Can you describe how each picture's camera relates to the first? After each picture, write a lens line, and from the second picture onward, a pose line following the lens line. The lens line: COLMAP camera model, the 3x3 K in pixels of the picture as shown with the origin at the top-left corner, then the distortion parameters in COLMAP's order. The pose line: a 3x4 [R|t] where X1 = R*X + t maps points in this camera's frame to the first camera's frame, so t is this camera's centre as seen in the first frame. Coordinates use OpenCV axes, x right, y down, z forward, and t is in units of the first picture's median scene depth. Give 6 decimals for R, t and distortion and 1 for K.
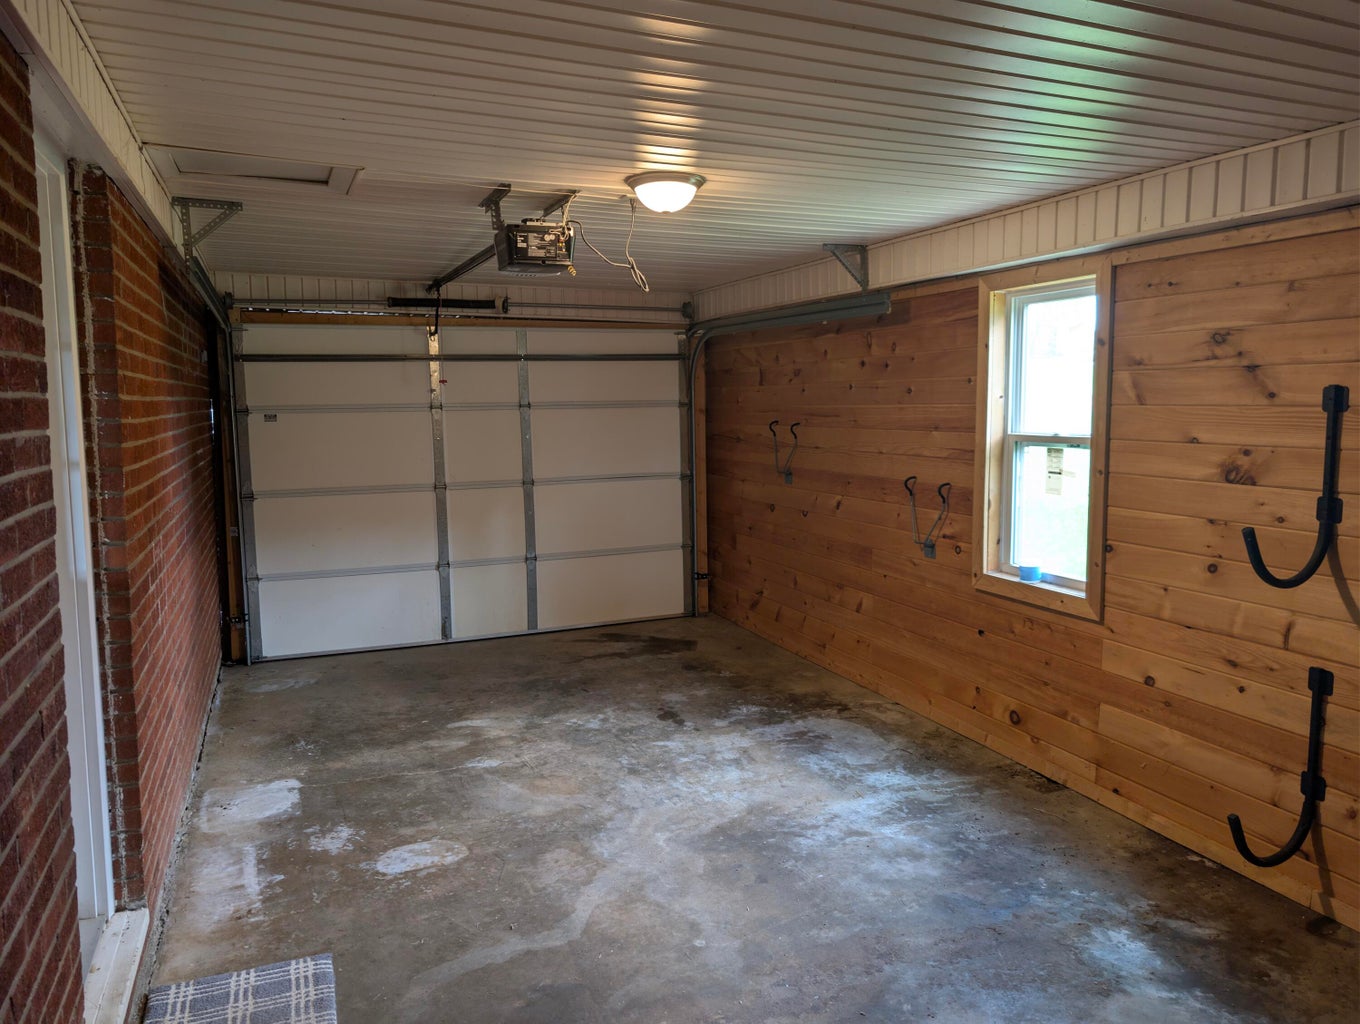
lens RADIAL K [[989.9, 0, 680.0], [0, 989.9, 512.0], [0, 0, 1]] dist [0.009553, -0.001331]
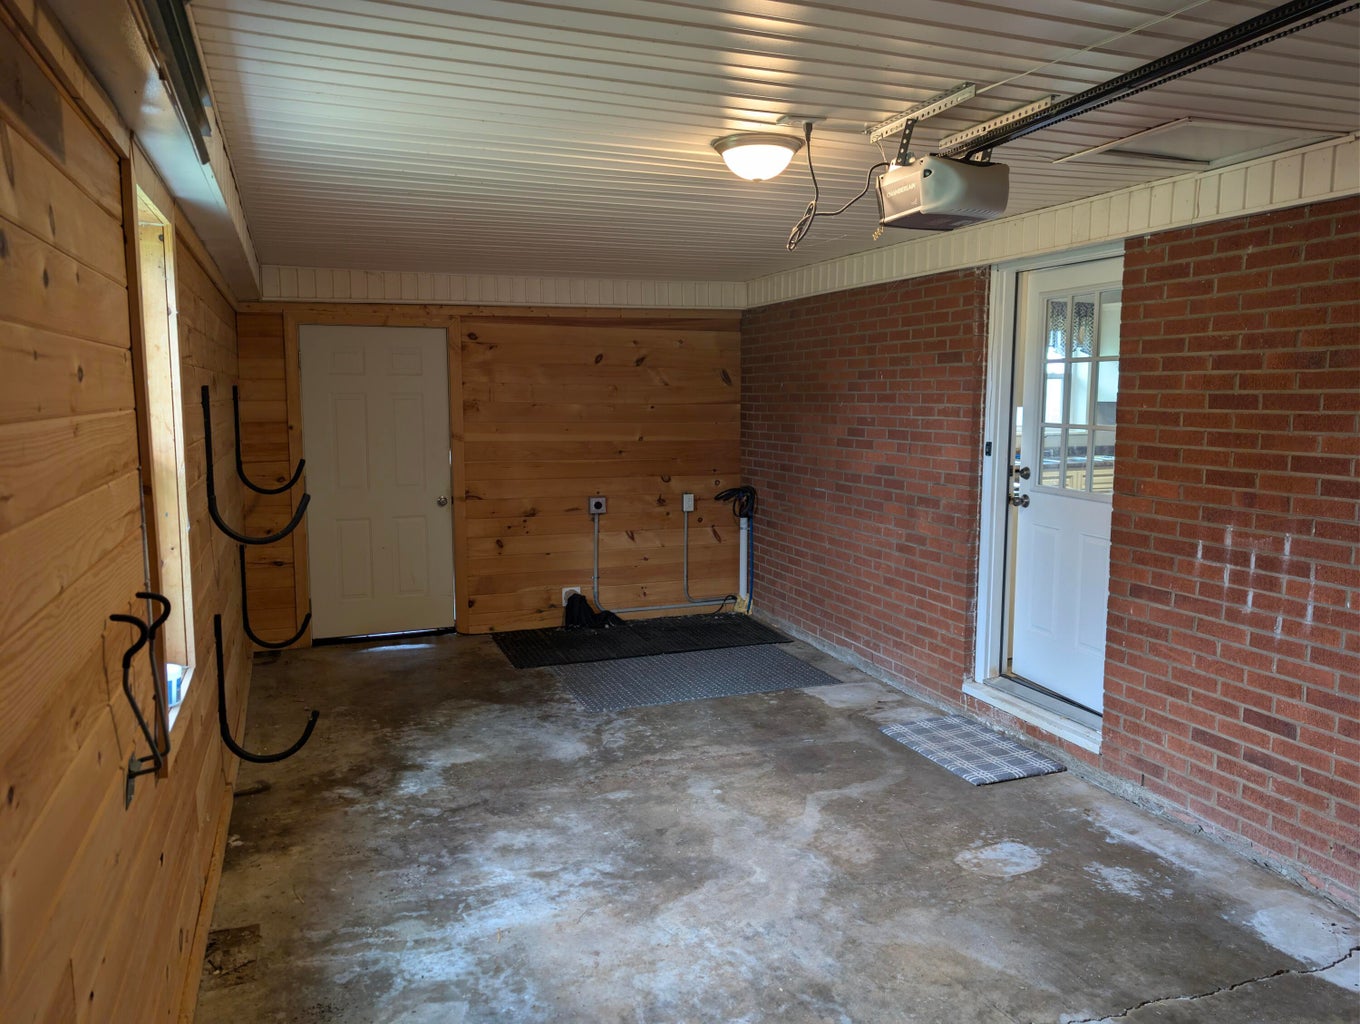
lens RADIAL K [[989.9, 0, 680.0], [0, 989.9, 512.0], [0, 0, 1]] dist [0.009553, -0.001331]
pose [[-0.999808, 0.001904, 0.019505, 0.035836], [0.006357, 0.972961, 0.230882, -0.211208], [-0.018538, 0.230962, -0.972786, 1.832641]]
